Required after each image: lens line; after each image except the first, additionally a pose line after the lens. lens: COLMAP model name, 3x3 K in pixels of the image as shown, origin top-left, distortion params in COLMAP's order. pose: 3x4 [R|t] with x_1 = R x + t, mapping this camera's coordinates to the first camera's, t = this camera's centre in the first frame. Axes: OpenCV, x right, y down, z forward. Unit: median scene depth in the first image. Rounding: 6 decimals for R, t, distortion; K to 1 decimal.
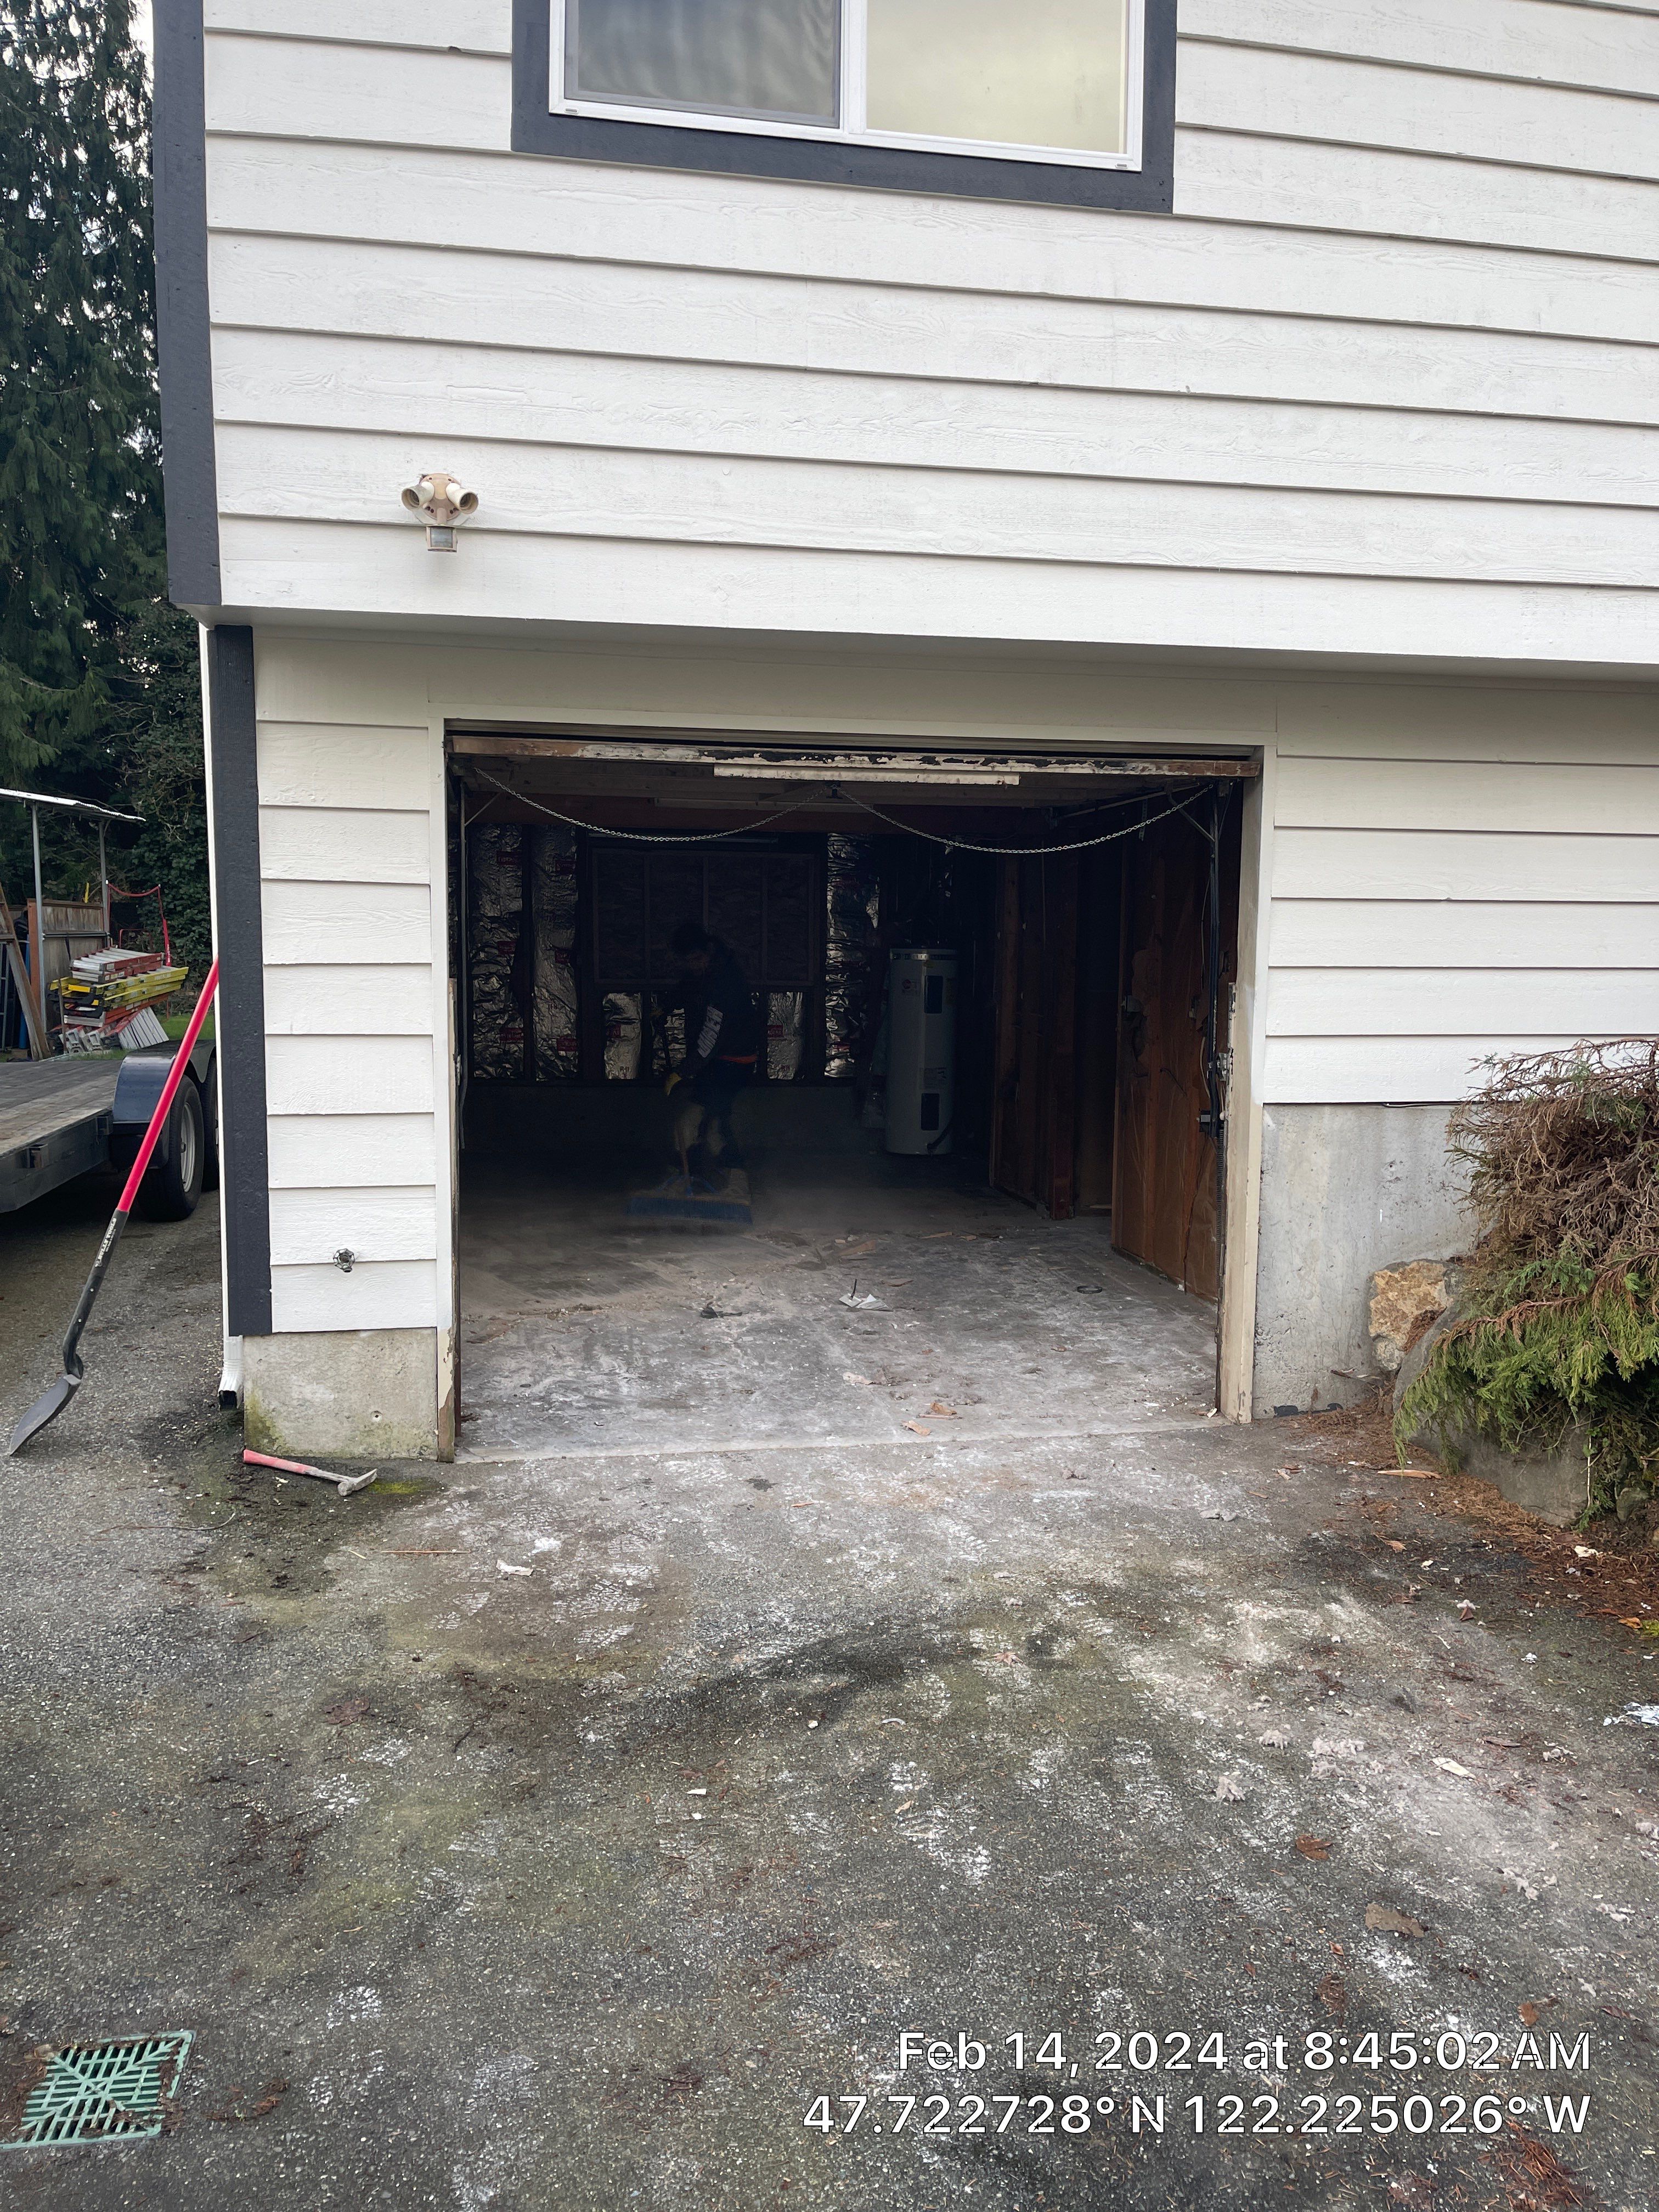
lens RADIAL K [[1618.4, 0, 833.3], [0, 1618.4, 1099.3], [0, 0, 1]] dist [0.090174, 0.000024]
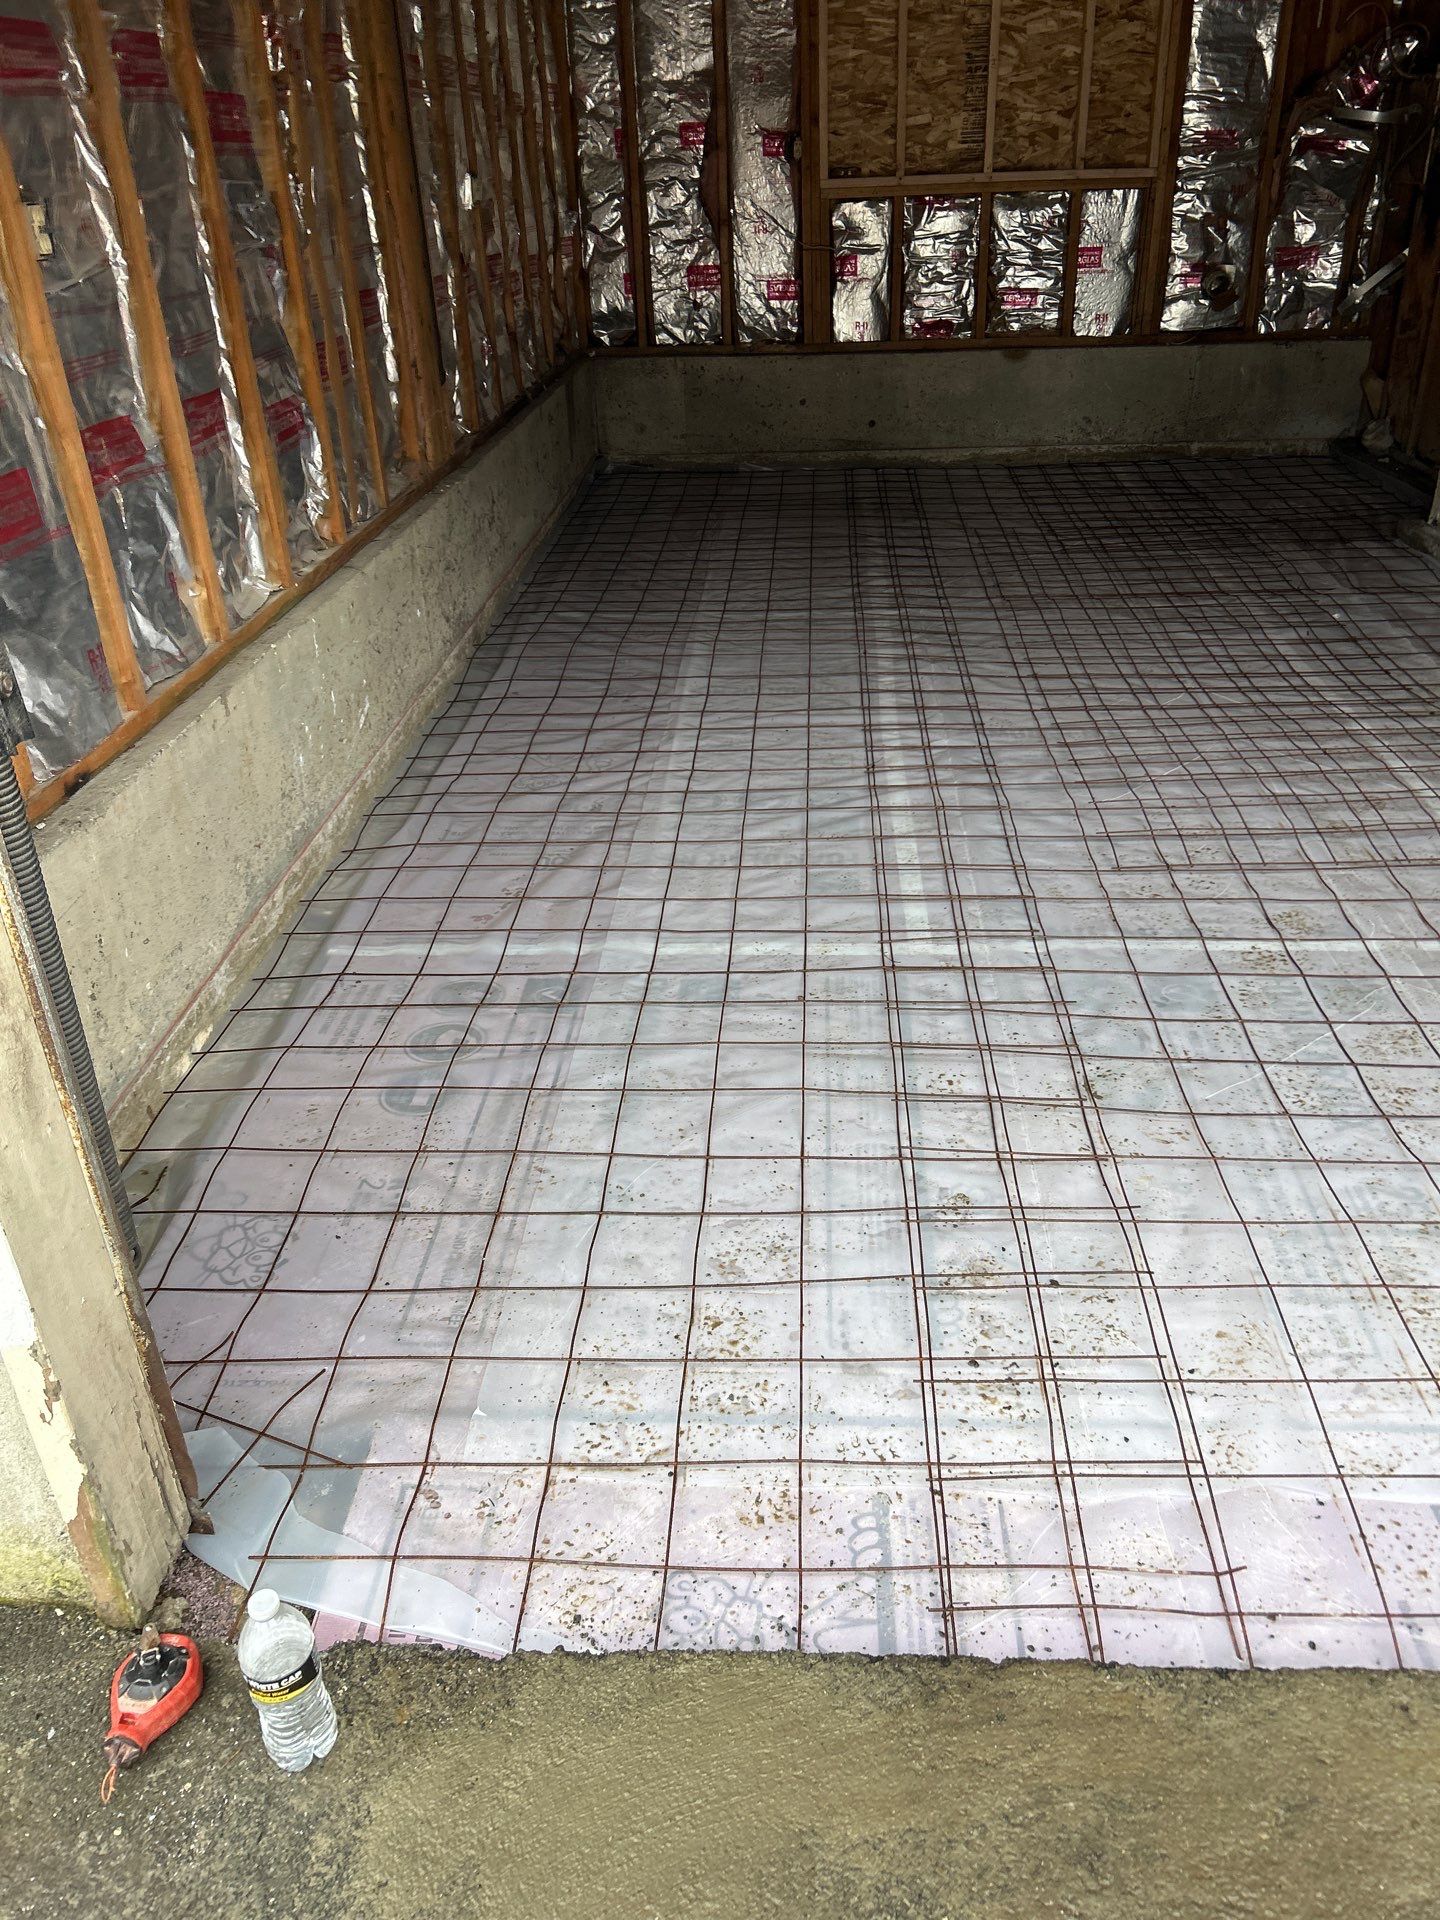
lens RADIAL K [[1447.6, 0, 736.1], [0, 1447.6, 951.8], [0, 0, 1]] dist [0.040789, -0.043338]
pose [[0.971312, 0.073888, -0.226041, -0.021298], [0.020092, 0.921611, 0.387594, -0.014894], [0.236960, -0.381016, 0.893687, 0.332147]]
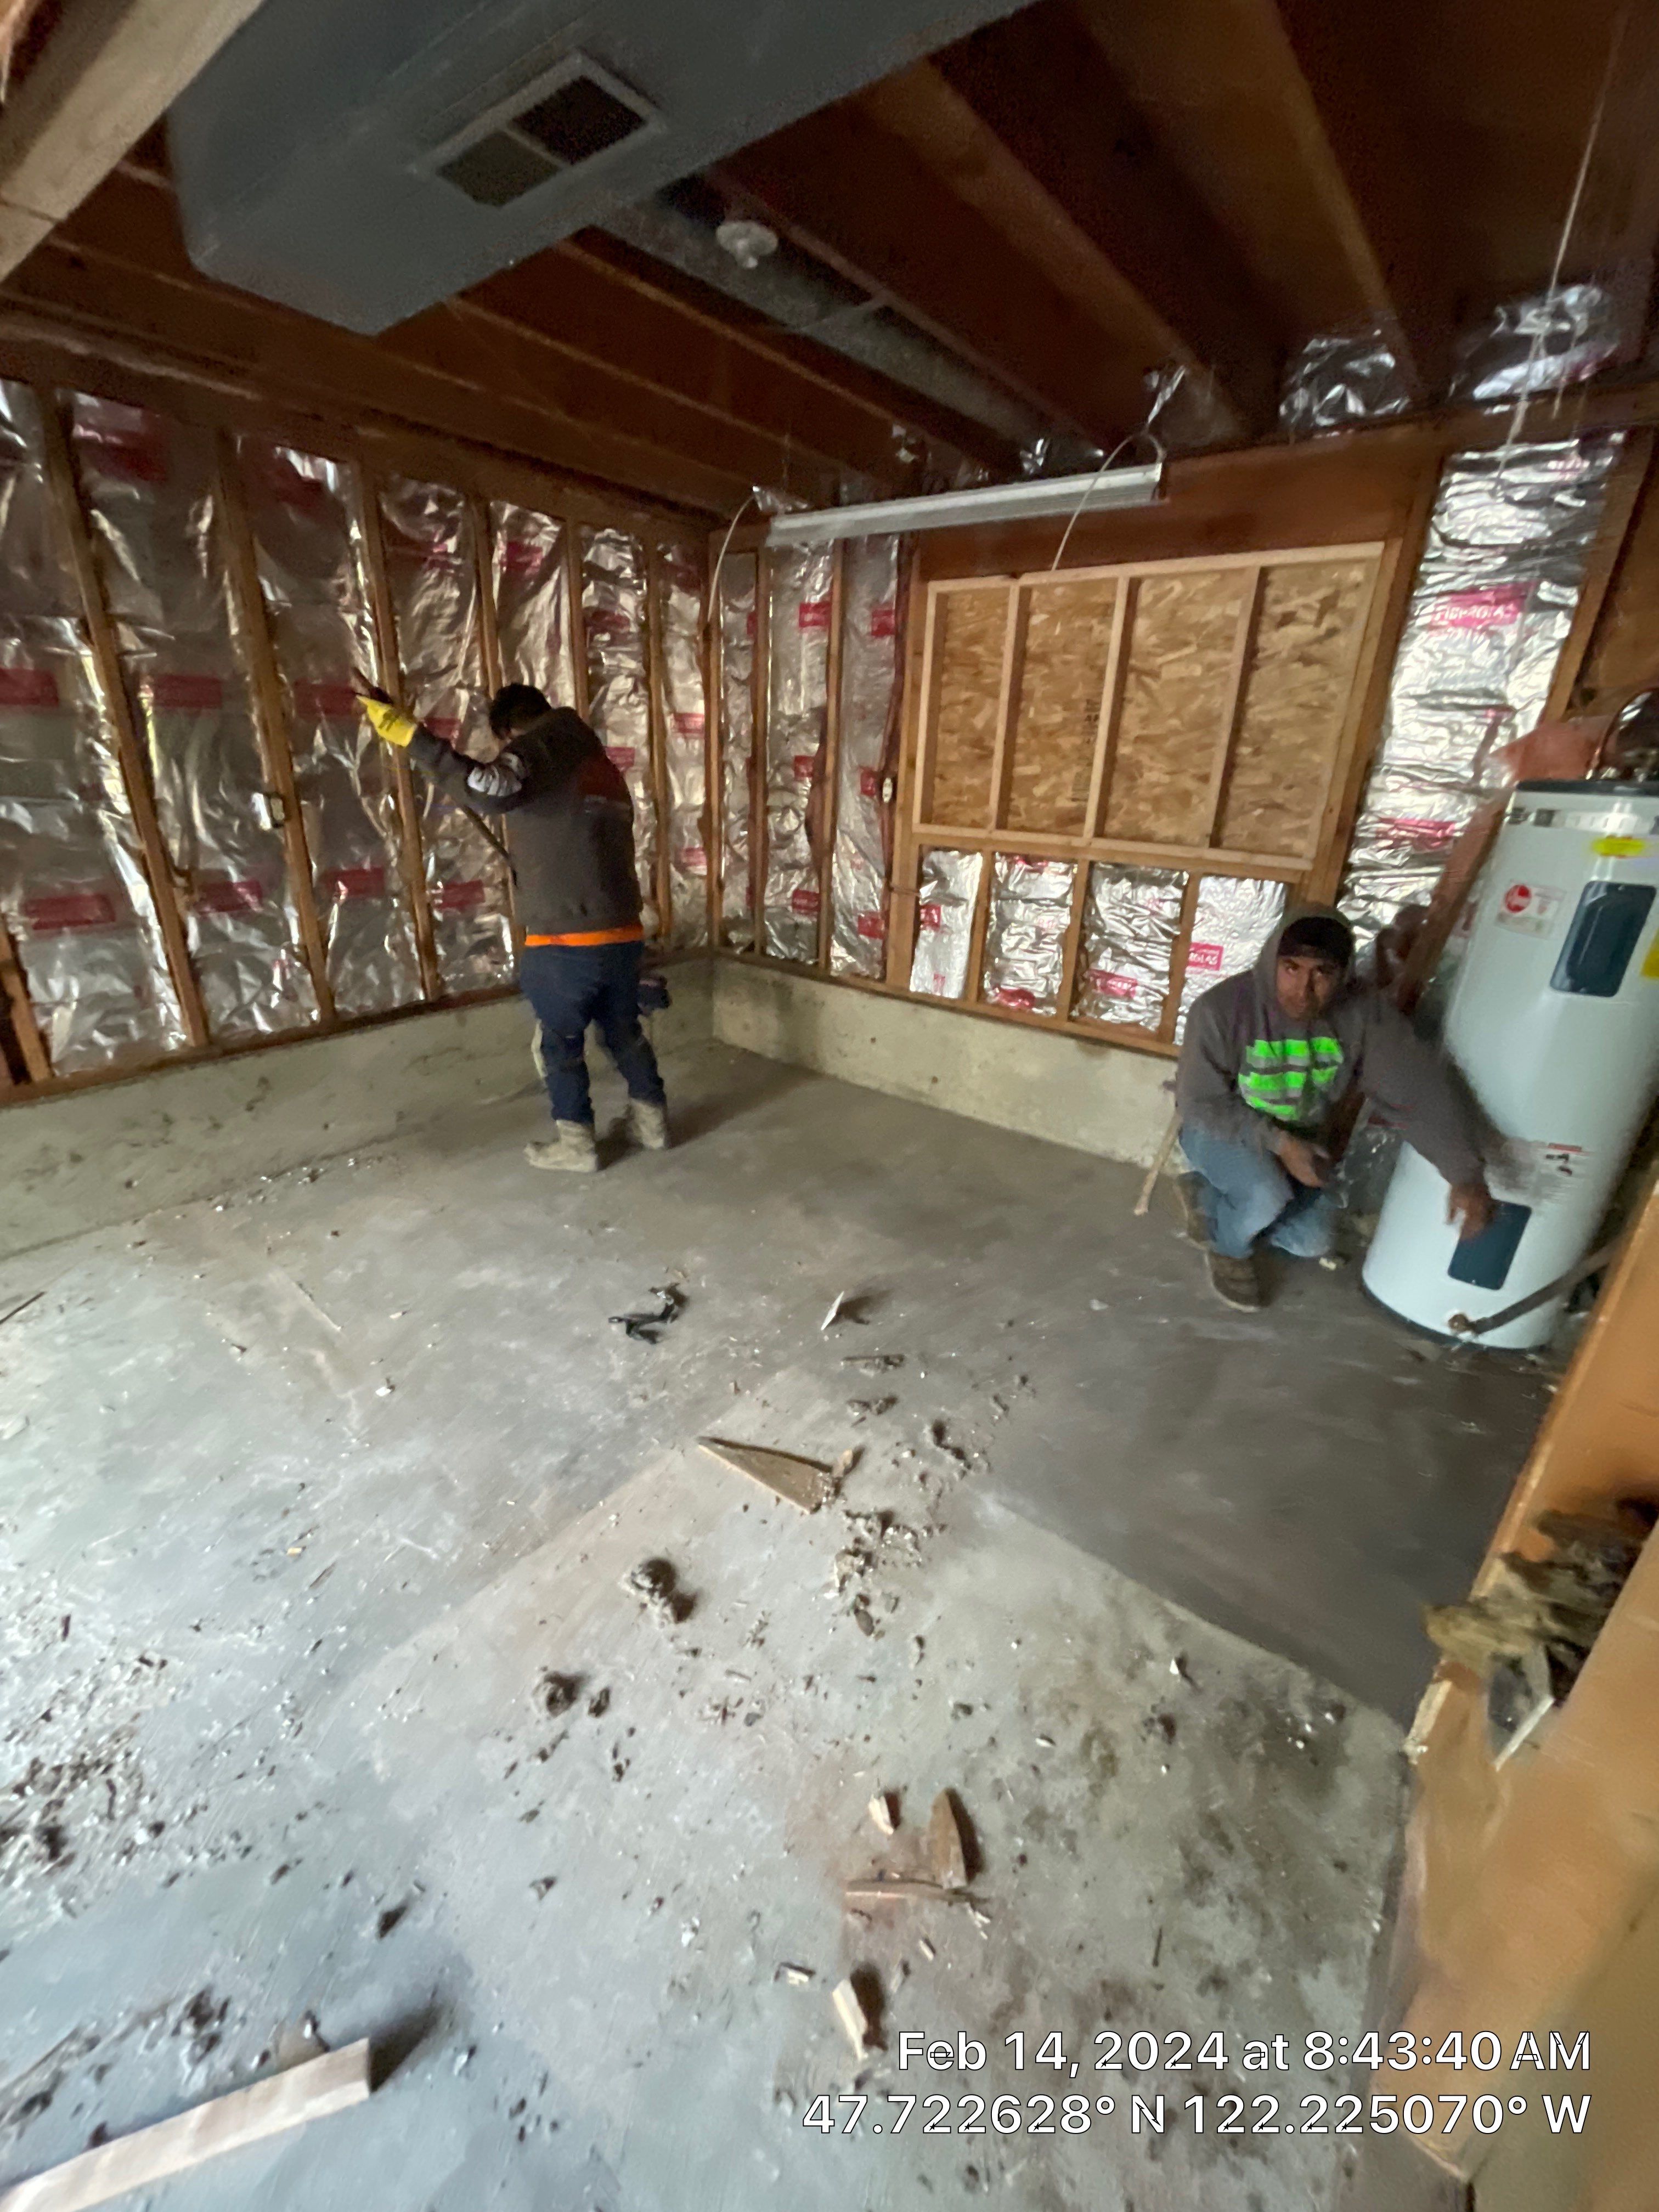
lens RADIAL K [[884.3, 0, 817.0], [0, 884.3, 1105.9], [0, 0, 1]] dist [-0.018387, 0.009382]
pose [[0.665026, 0.285373, -0.690147, 0.087723], [-0.099892, 0.949800, 0.296482, -0.068800], [0.740109, -0.128228, 0.660148, 0.746542]]
